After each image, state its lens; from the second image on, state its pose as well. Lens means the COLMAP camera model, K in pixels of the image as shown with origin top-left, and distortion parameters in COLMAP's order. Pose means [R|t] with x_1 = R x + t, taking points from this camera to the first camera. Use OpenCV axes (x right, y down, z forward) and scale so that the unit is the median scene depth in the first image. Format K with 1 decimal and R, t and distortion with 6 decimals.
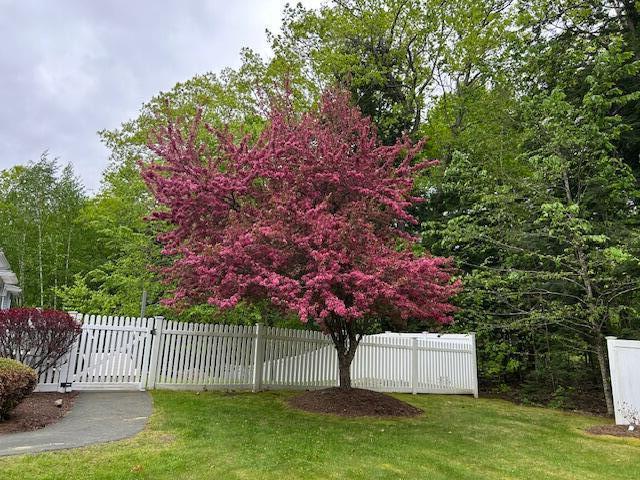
lens RADIAL K [[453.2, 0, 305.3], [0, 453.2, 238.8], [0, 0, 1]] dist [-0.000021, -0.003931]
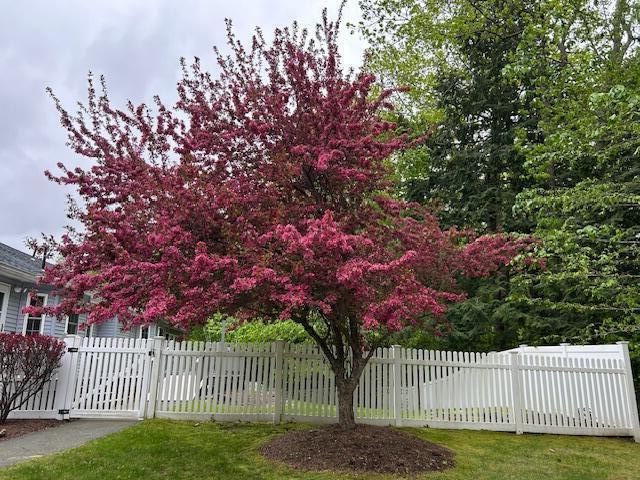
lens RADIAL K [[453.2, 0, 305.3], [0, 453.2, 238.8], [0, 0, 1]] dist [-0.000021, -0.003931]
pose [[0.917422, -0.119568, -0.379526, 0.322184], [0.103920, 0.992680, -0.061534, 0.071461], [0.384106, 0.017012, 0.923132, 0.300913]]
